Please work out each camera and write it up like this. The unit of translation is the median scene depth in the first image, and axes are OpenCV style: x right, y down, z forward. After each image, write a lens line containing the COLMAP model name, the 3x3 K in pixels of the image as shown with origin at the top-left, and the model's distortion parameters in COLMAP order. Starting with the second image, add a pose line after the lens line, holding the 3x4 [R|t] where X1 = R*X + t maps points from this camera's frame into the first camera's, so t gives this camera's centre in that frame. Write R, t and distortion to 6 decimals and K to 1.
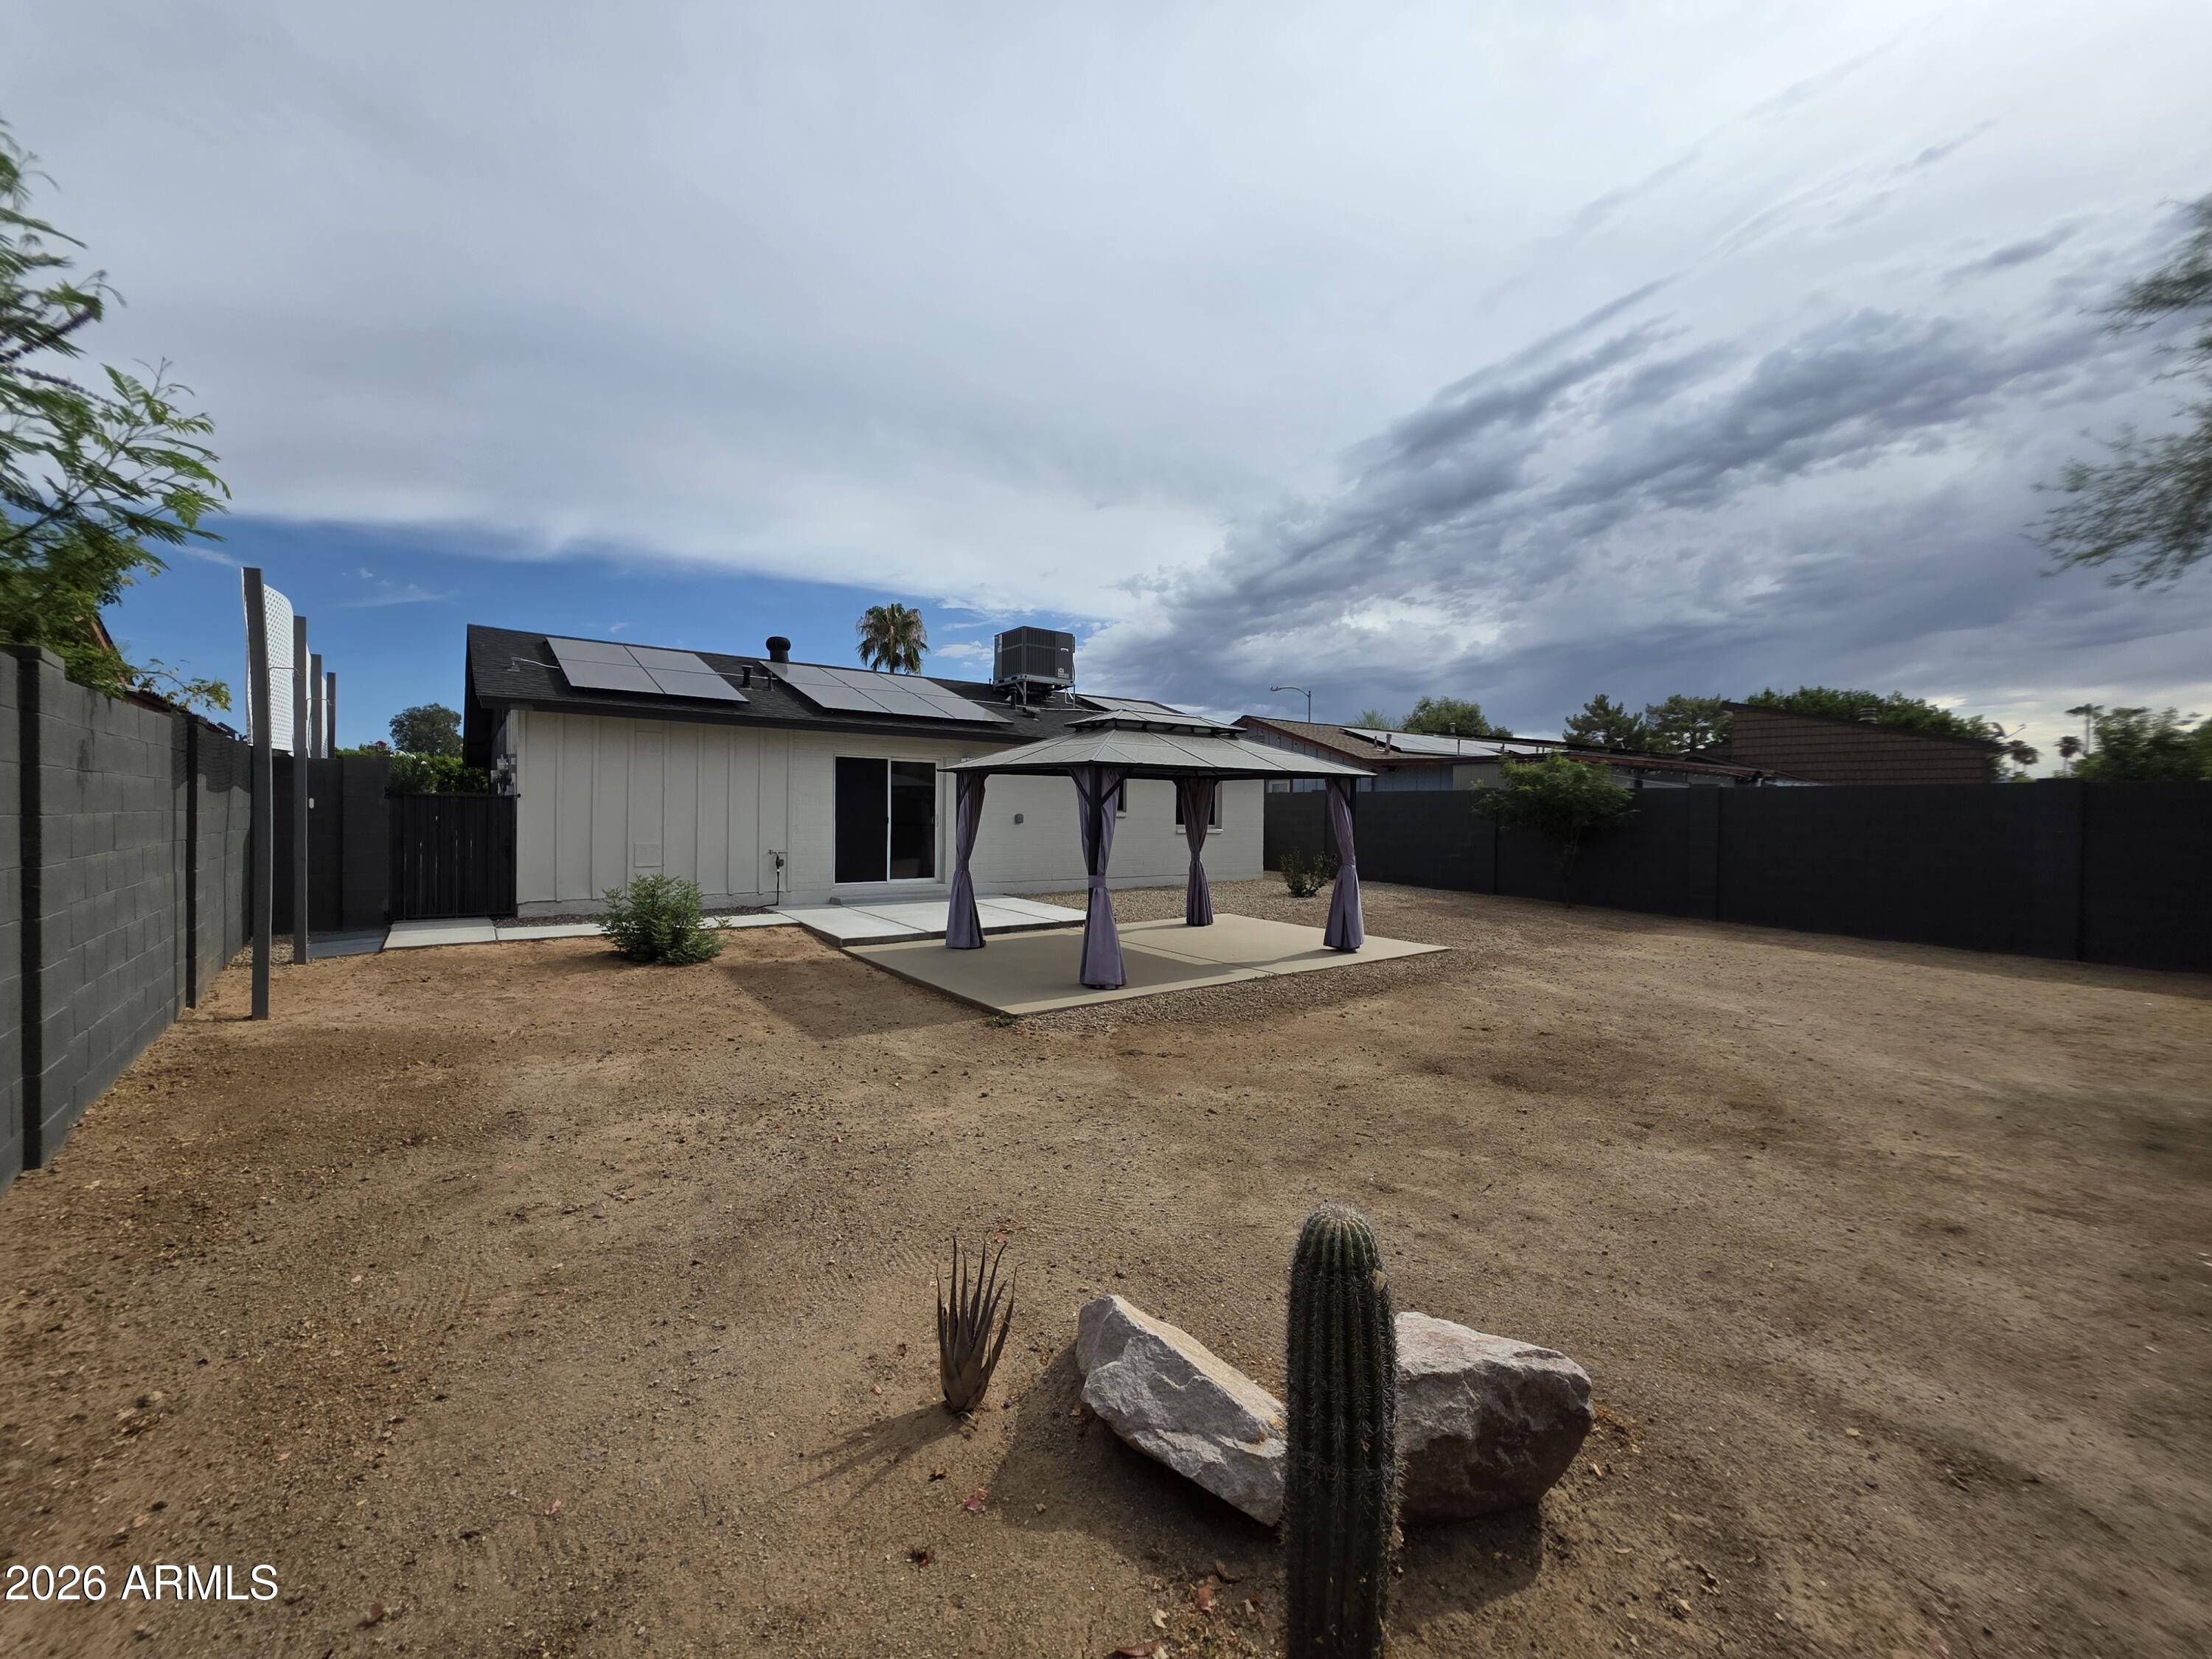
lens RADIAL K [[879.6, 0, 1099.1], [0, 879.6, 823.6], [0, 0, 1]] dist [0.000447, -0.000301]
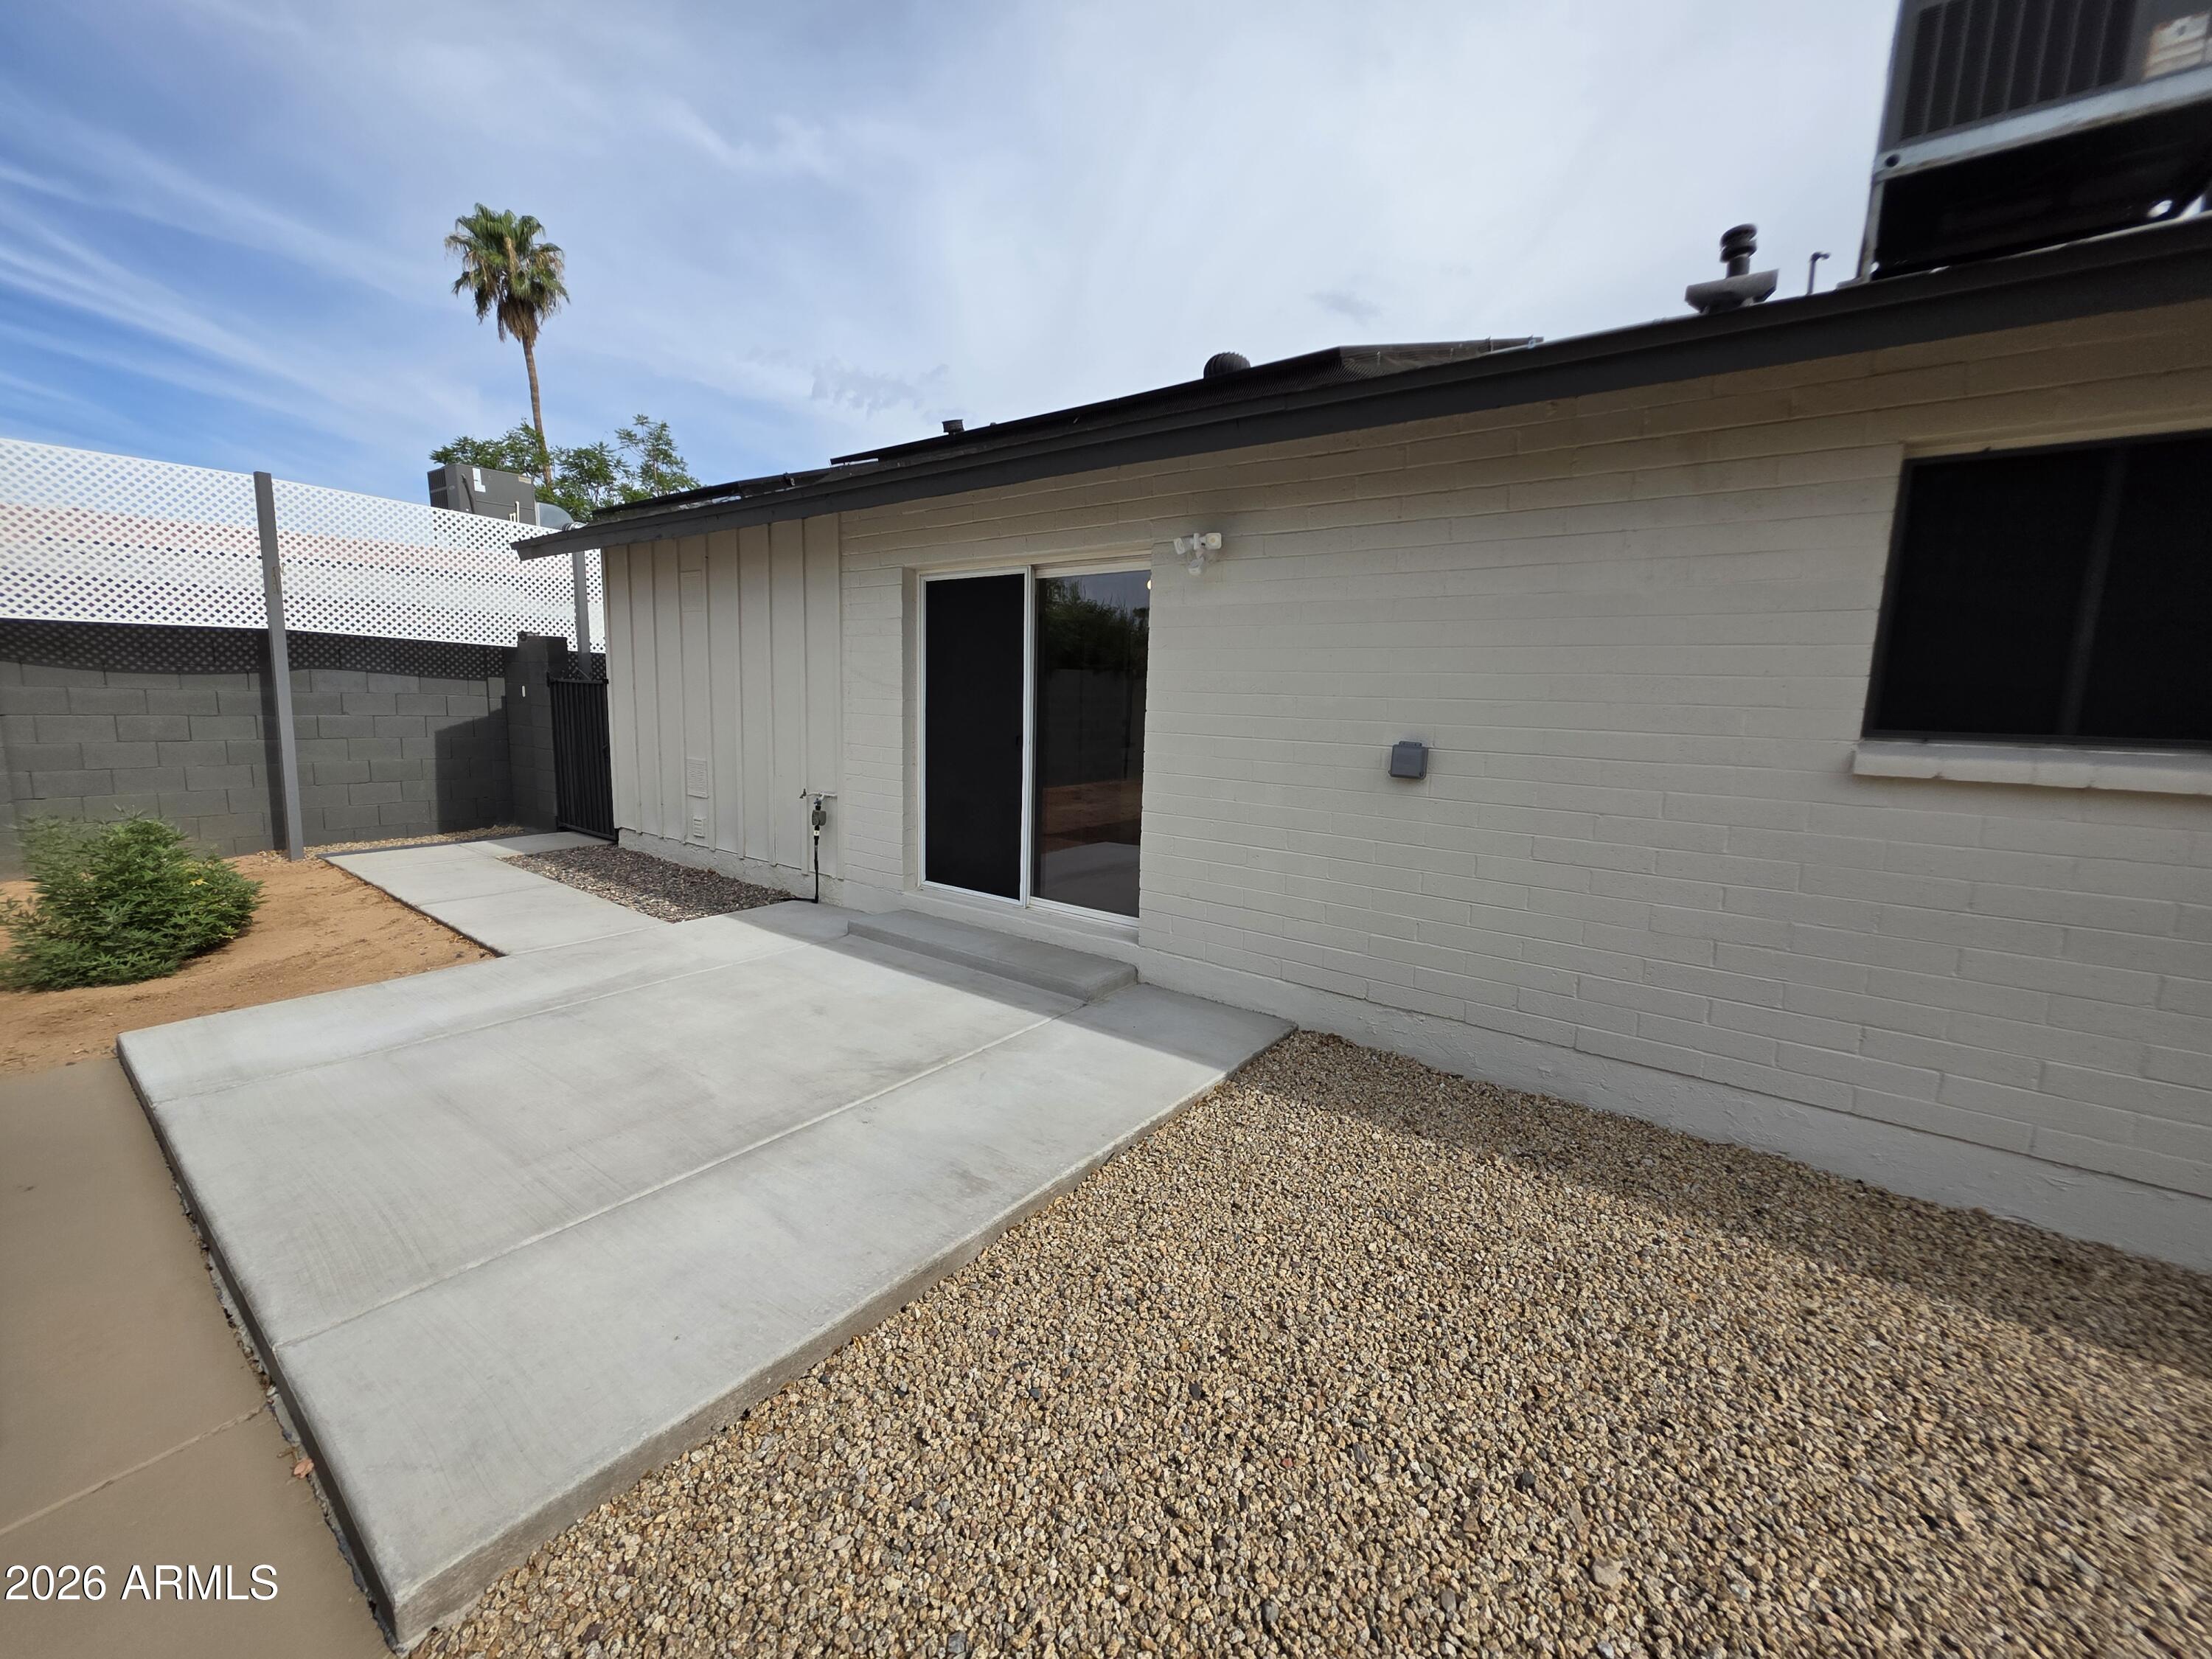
lens RADIAL K [[894.1, 0, 1095.1], [0, 894.1, 812.3], [0, 0, 1]] dist [-0.023205, 0.014432]
pose [[0.292110, 0.115248, -0.949416, 0.159408], [-0.038167, 0.993327, 0.108835, -0.020543], [0.955623, 0.004445, 0.294559, 1.152117]]
